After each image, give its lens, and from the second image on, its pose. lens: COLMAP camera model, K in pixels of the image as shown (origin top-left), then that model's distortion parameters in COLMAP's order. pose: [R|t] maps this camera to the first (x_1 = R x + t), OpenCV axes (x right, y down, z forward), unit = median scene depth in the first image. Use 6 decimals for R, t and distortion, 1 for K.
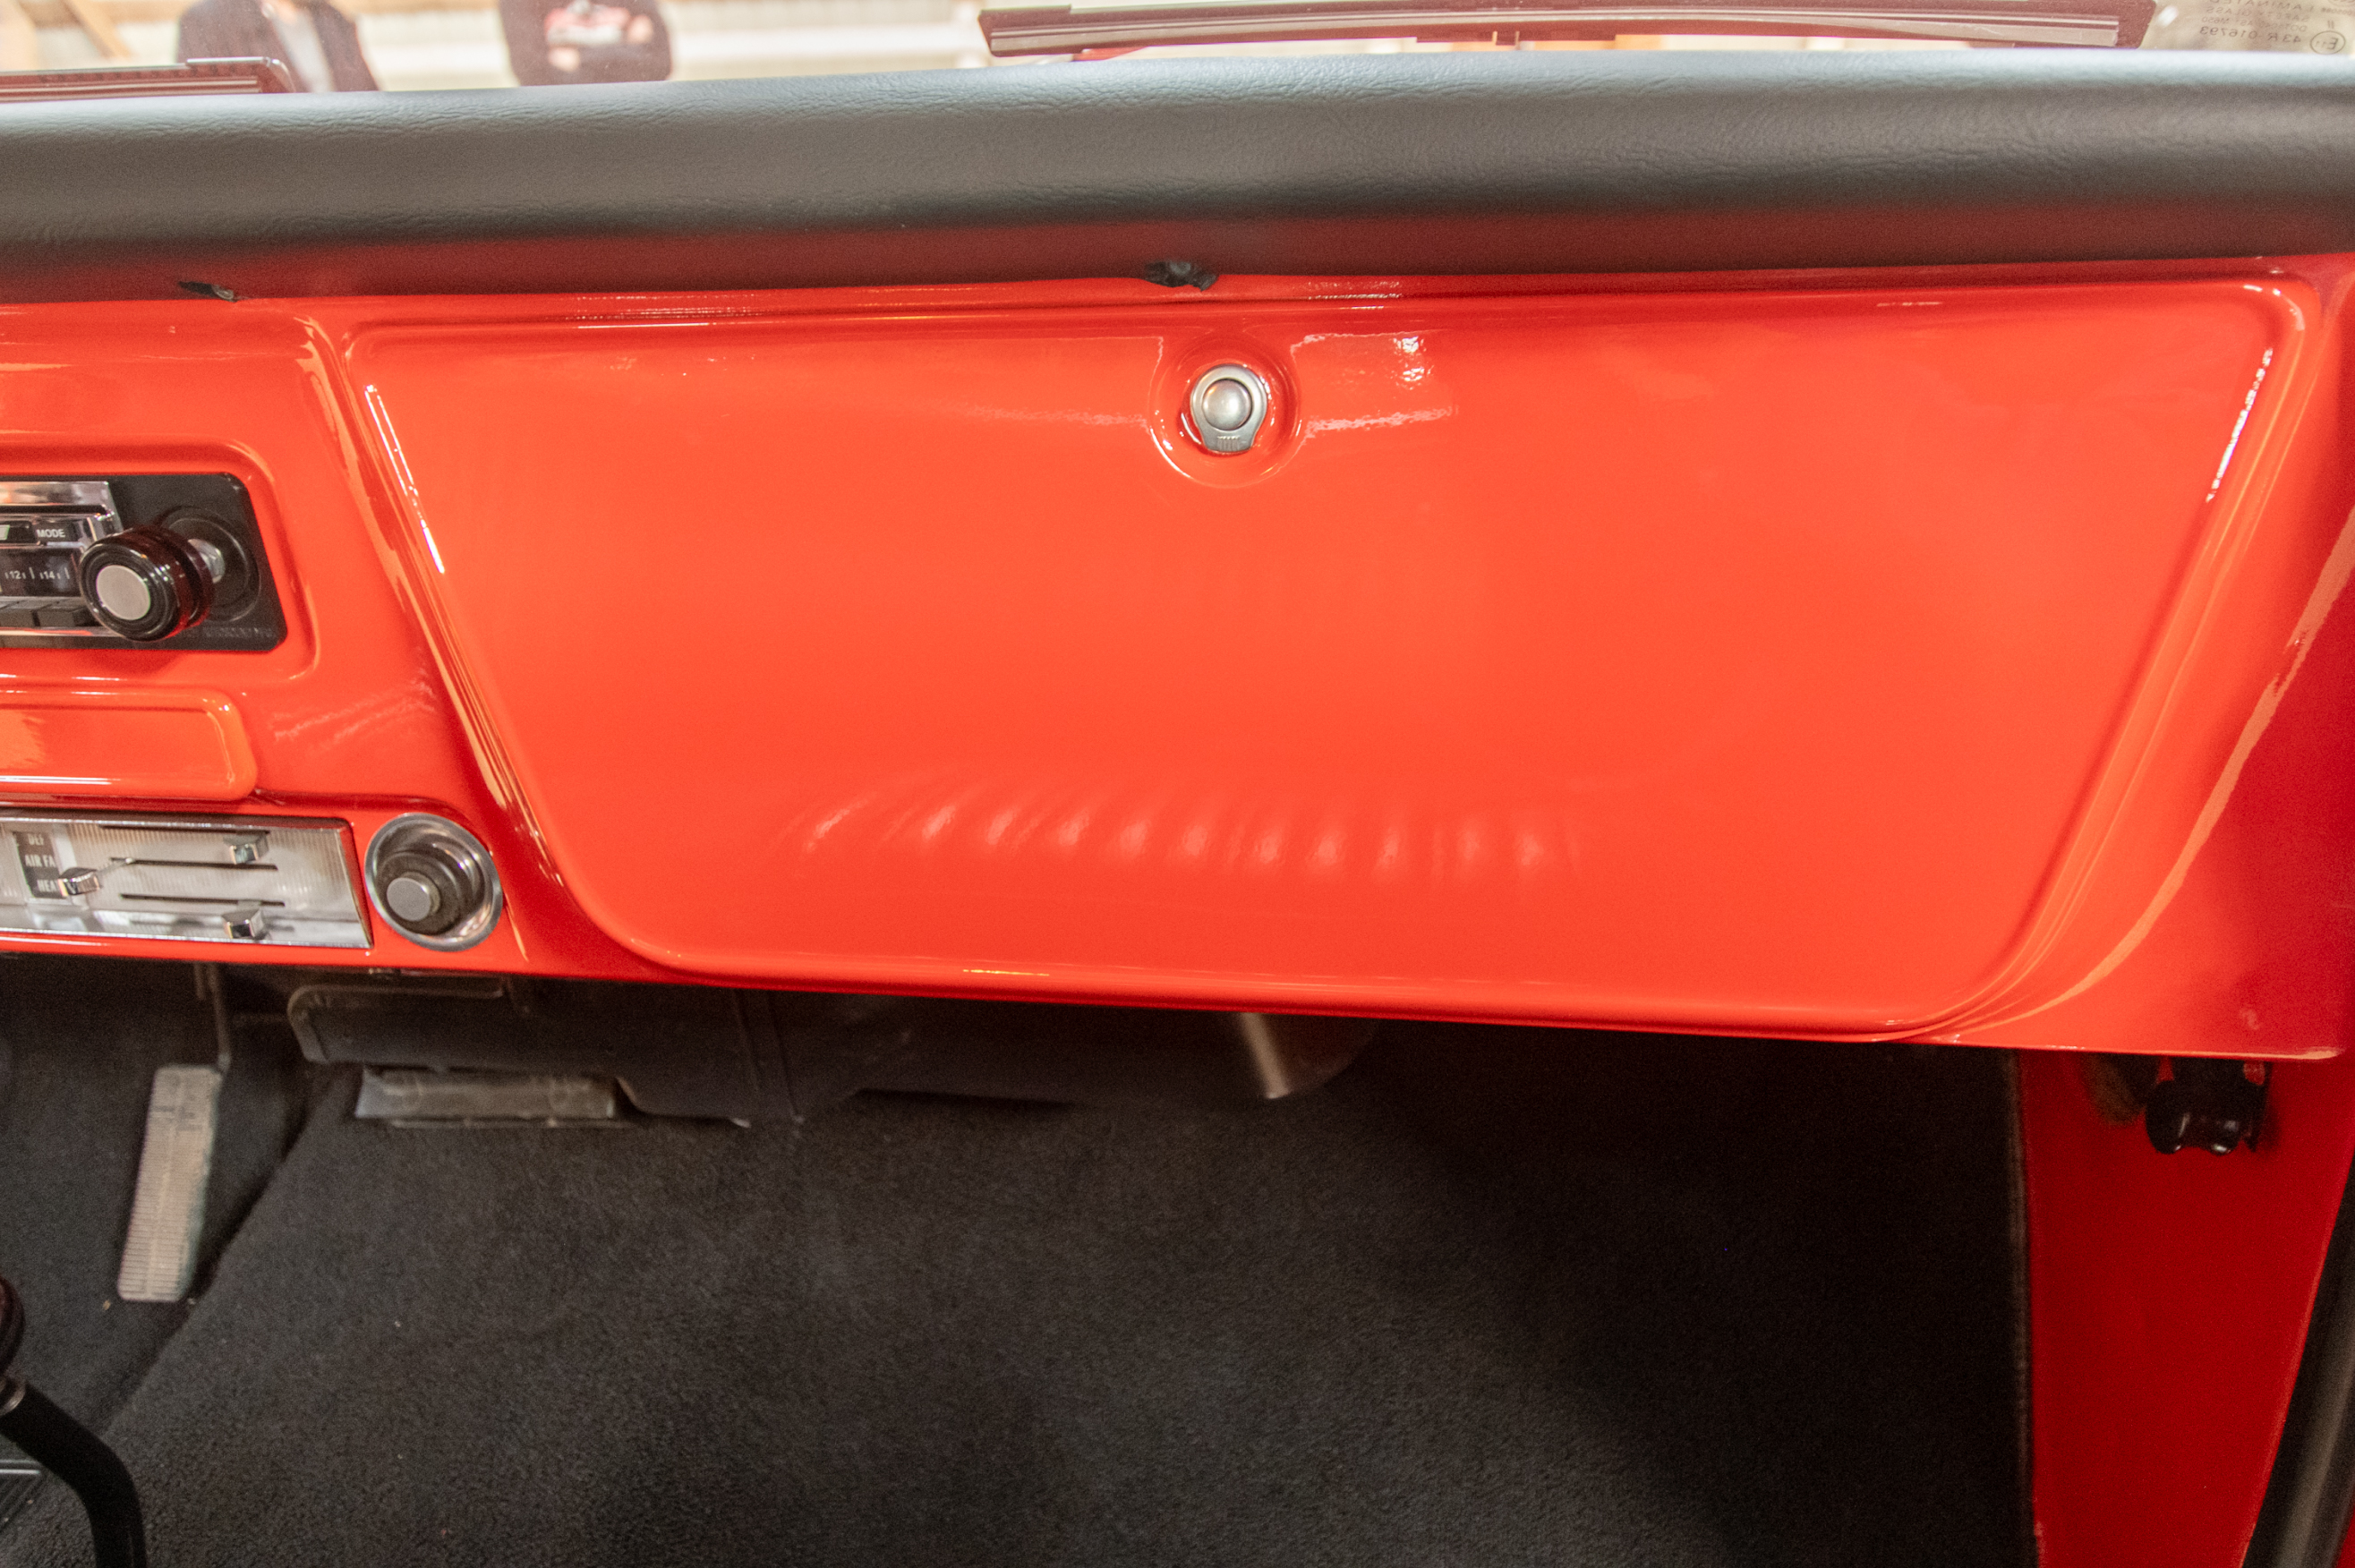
lens RADIAL K [[1651.7, 0, 1192.9], [0, 1651.7, 787.0], [0, 0, 1]] dist [0.006935, 0.004664]
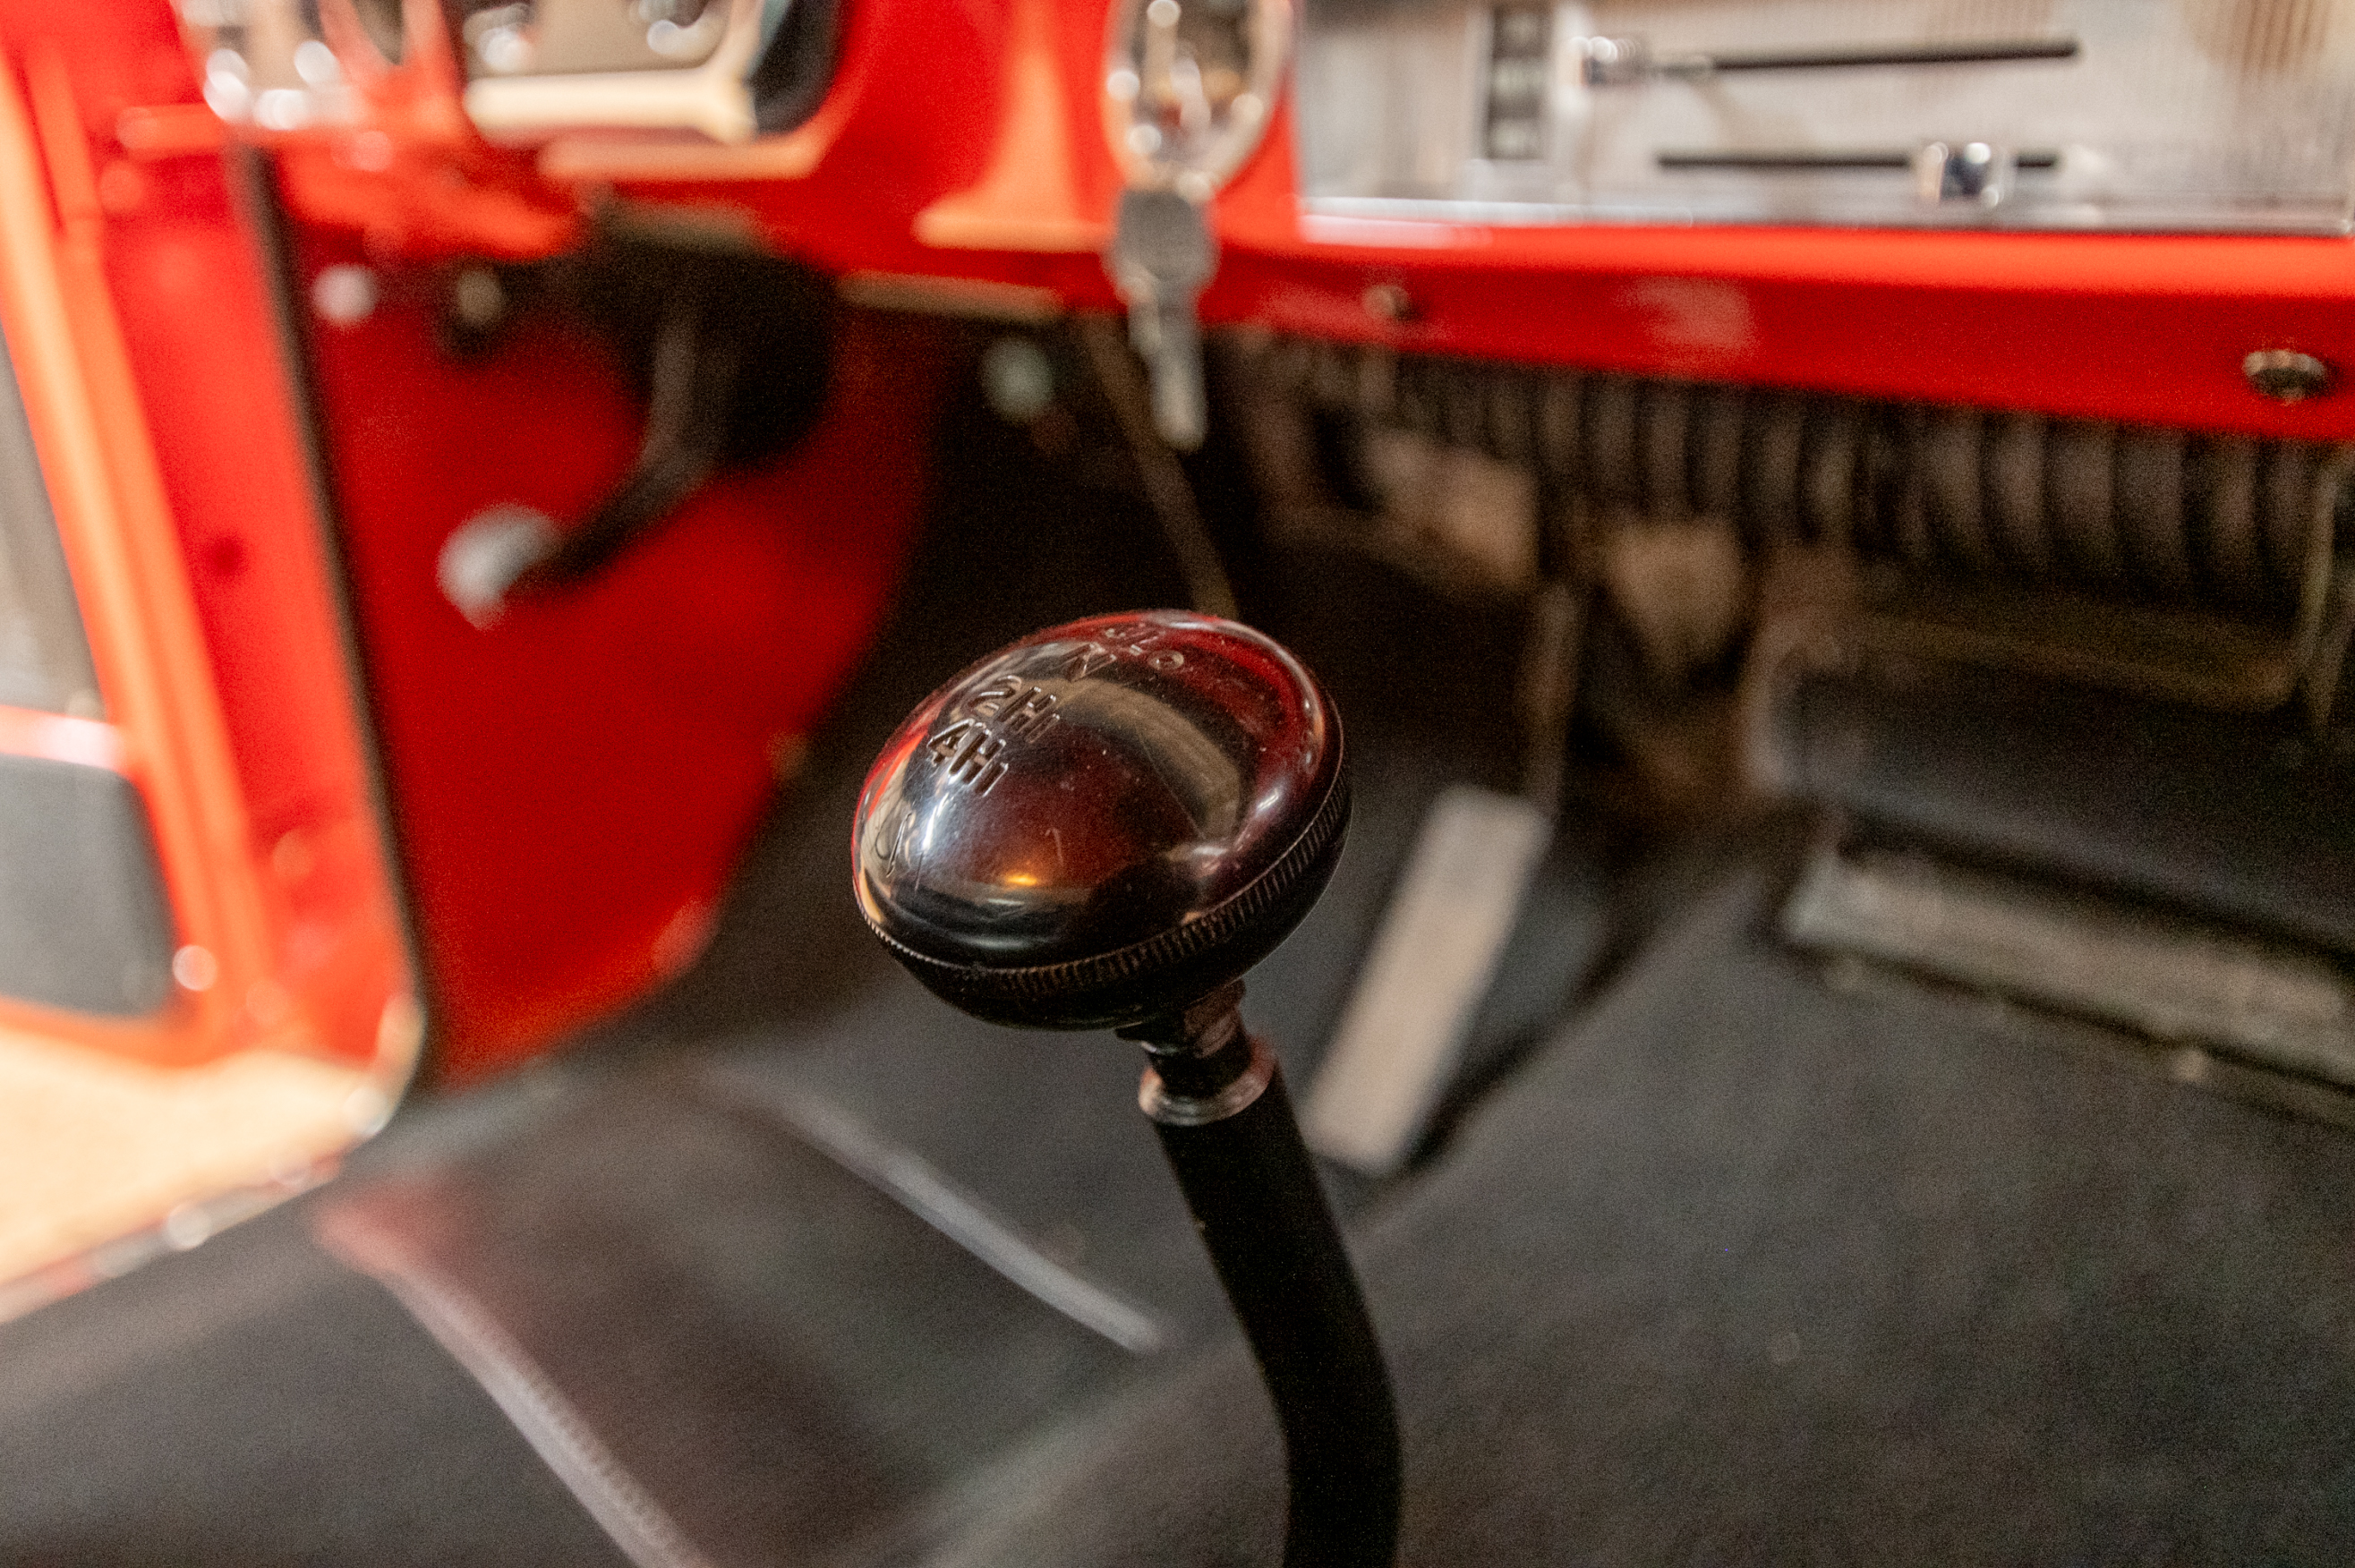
lens RADIAL K [[1922.8, 0, 1197.3], [0, 1922.8, 789.6], [0, 0, 1]] dist [0.009633, 0.003682]
pose [[0.770230, 0.230282, -0.594740, -0.394255], [-0.254297, 0.966091, 0.044736, 0.233330], [0.584874, 0.116784, 0.802673, 0.533515]]
